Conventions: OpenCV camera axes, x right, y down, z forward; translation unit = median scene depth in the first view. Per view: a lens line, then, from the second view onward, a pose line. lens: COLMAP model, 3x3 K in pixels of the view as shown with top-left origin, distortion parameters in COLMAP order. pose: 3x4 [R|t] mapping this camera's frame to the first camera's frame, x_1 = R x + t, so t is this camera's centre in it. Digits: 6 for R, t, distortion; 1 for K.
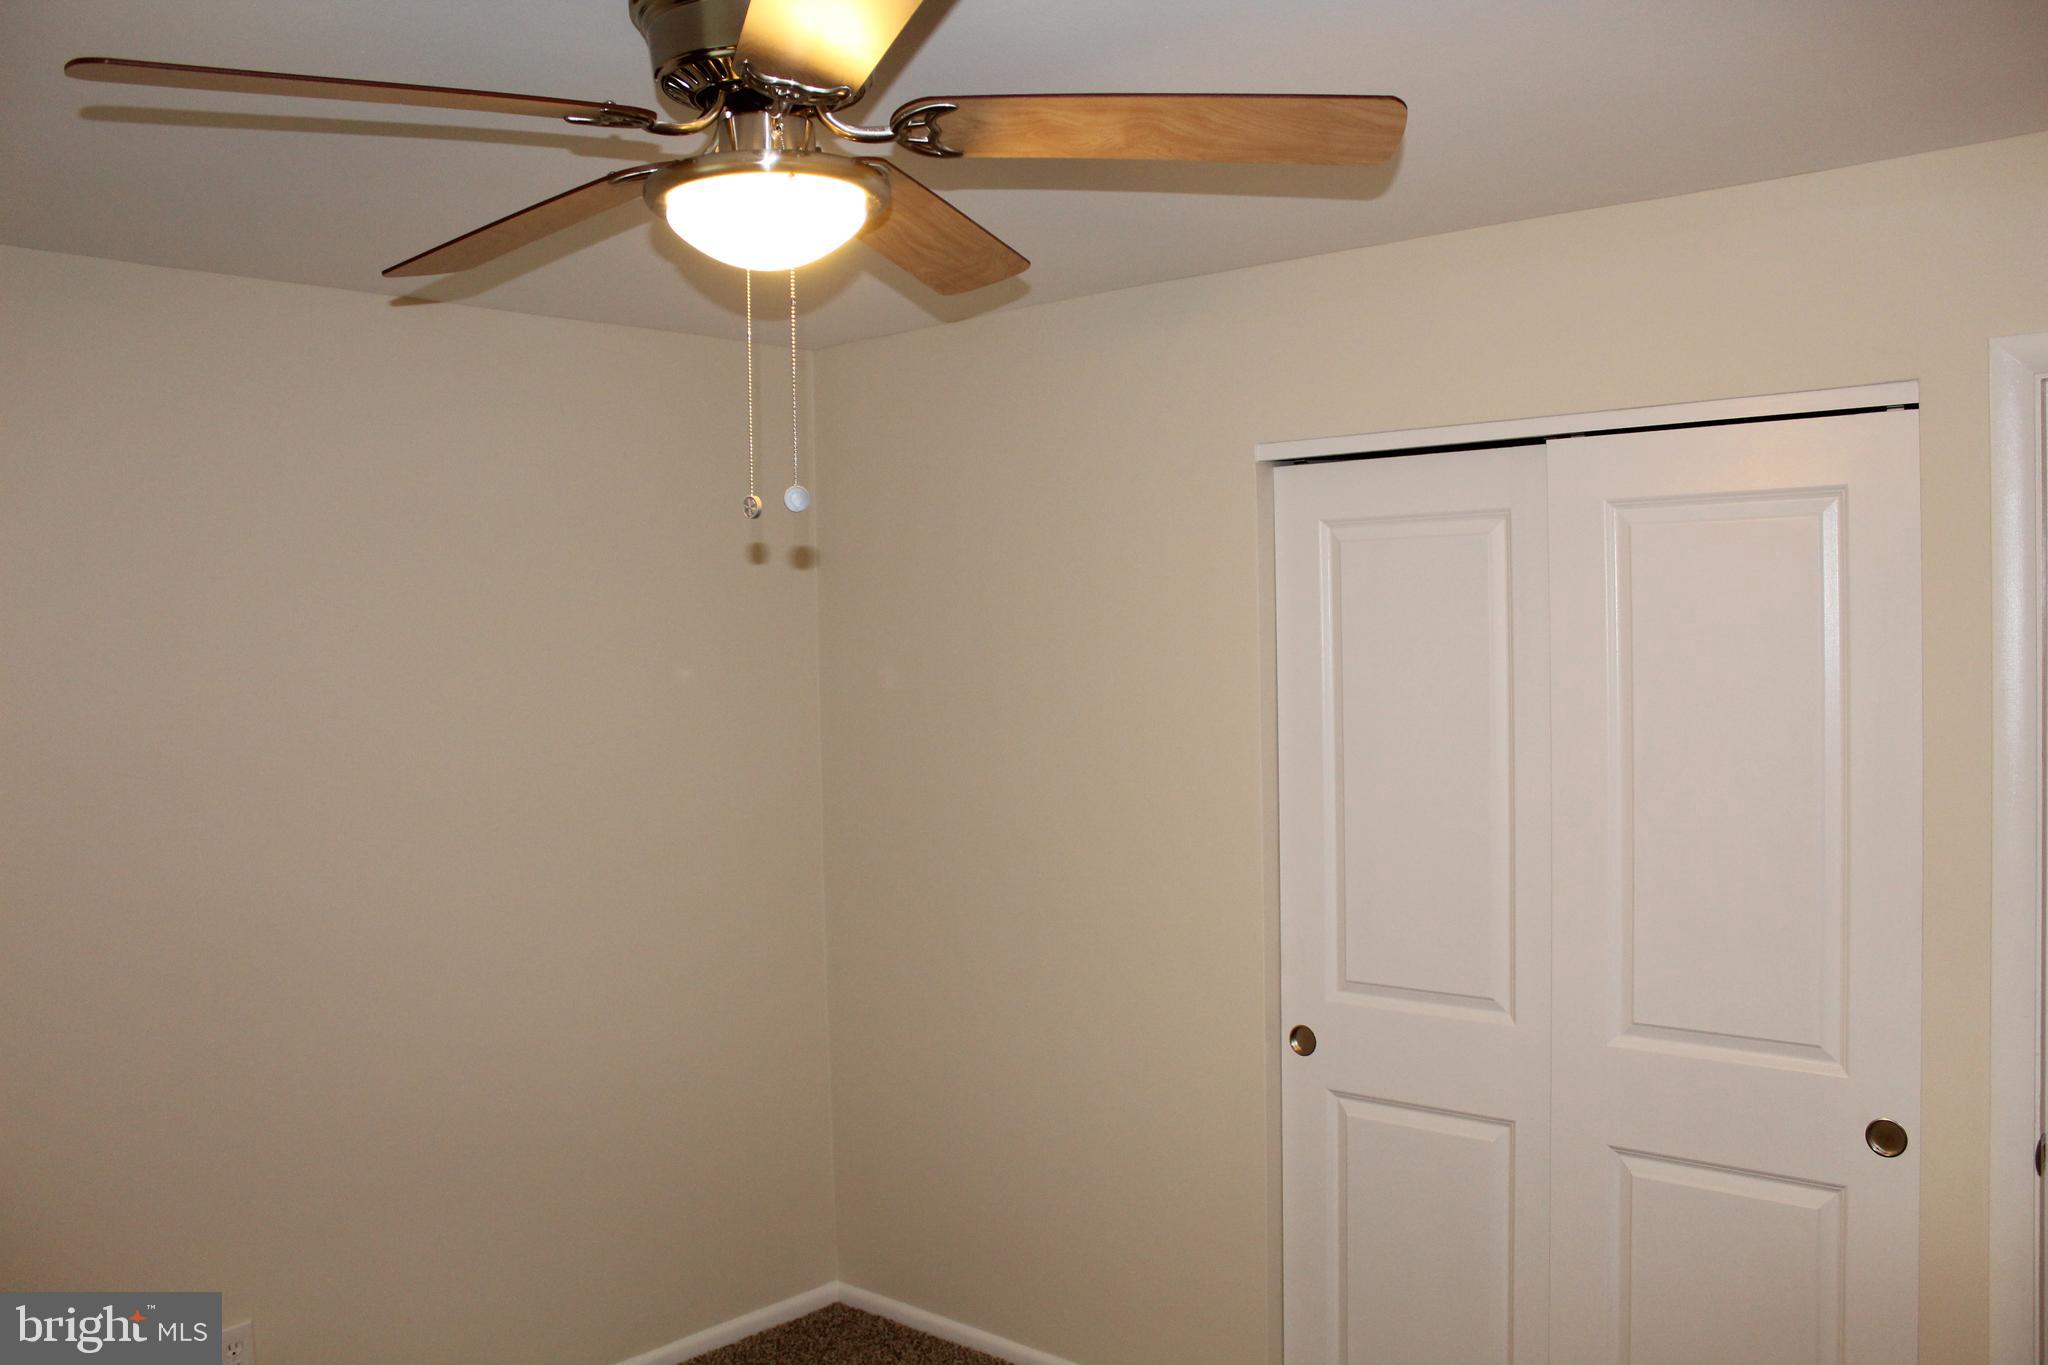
lens RADIAL K [[1698.0, 0, 1013.3], [0, 1698.0, 679.0], [0, 0, 1]] dist [-0.170367, 0.142253]
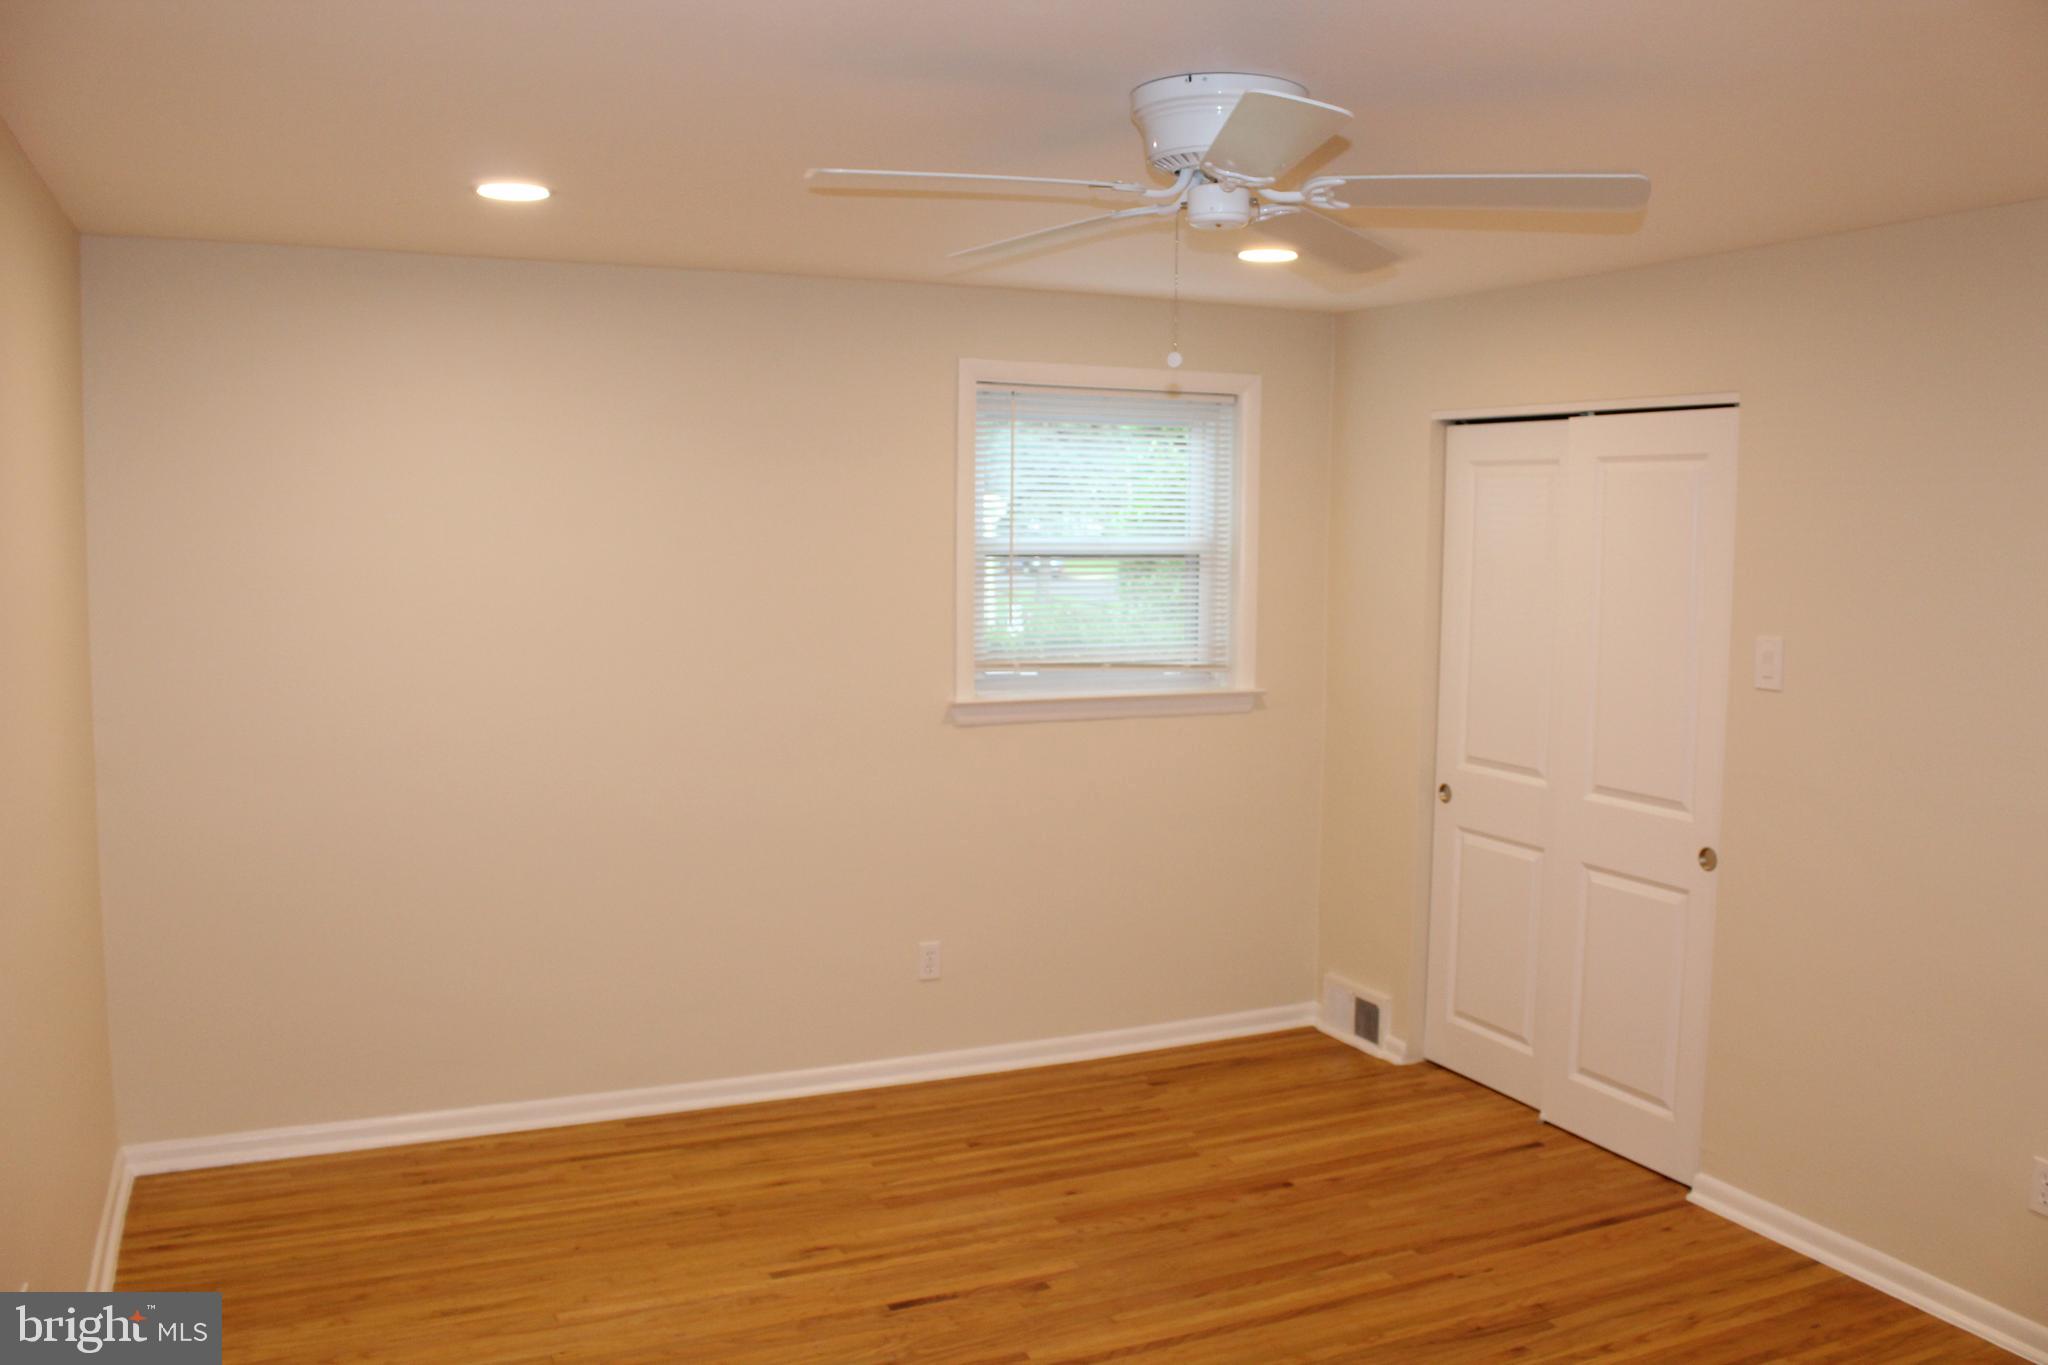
lens RADIAL K [[1698.0, 0, 1037.8], [0, 1698.0, 648.1], [0, 0, 1]] dist [-0.170367, 0.142253]
pose [[0.922365, 0.068474, -0.380202, 0.473601], [-0.049157, 0.996969, 0.060300, 0.005992], [0.383179, -0.036929, 0.922936, -0.673100]]
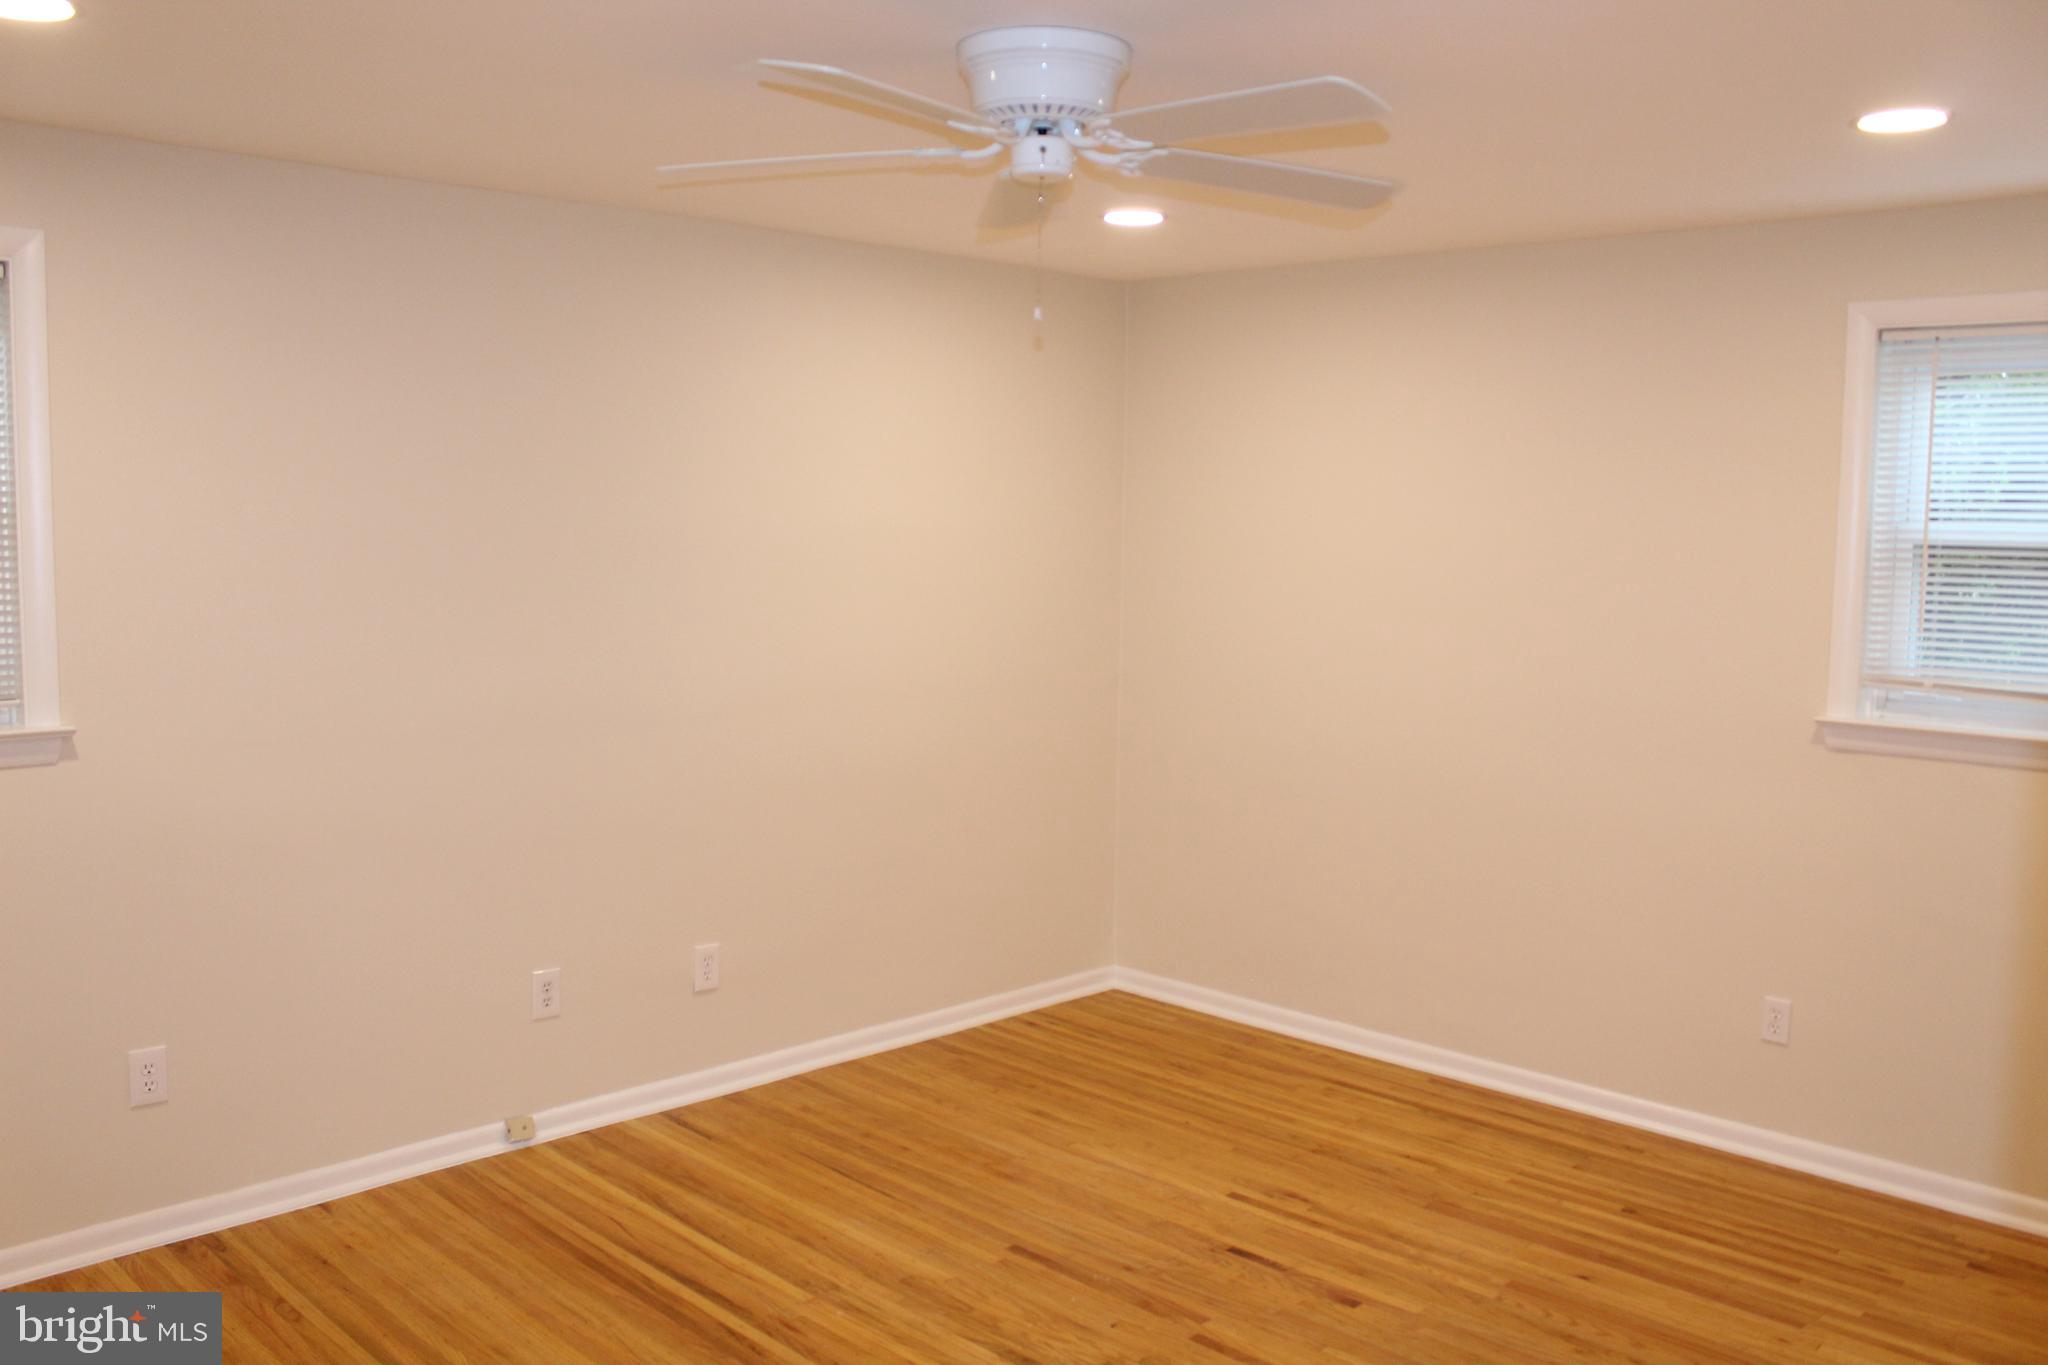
lens RADIAL K [[1698.0, 0, 999.1], [0, 1698.0, 669.6], [0, 0, 1]] dist [-0.170367, 0.142253]
pose [[-0.044799, 0.124870, -0.991161, 1.203913], [-0.040088, 0.991133, 0.126678, -0.023050], [0.998191, 0.045408, -0.039396, 0.323304]]
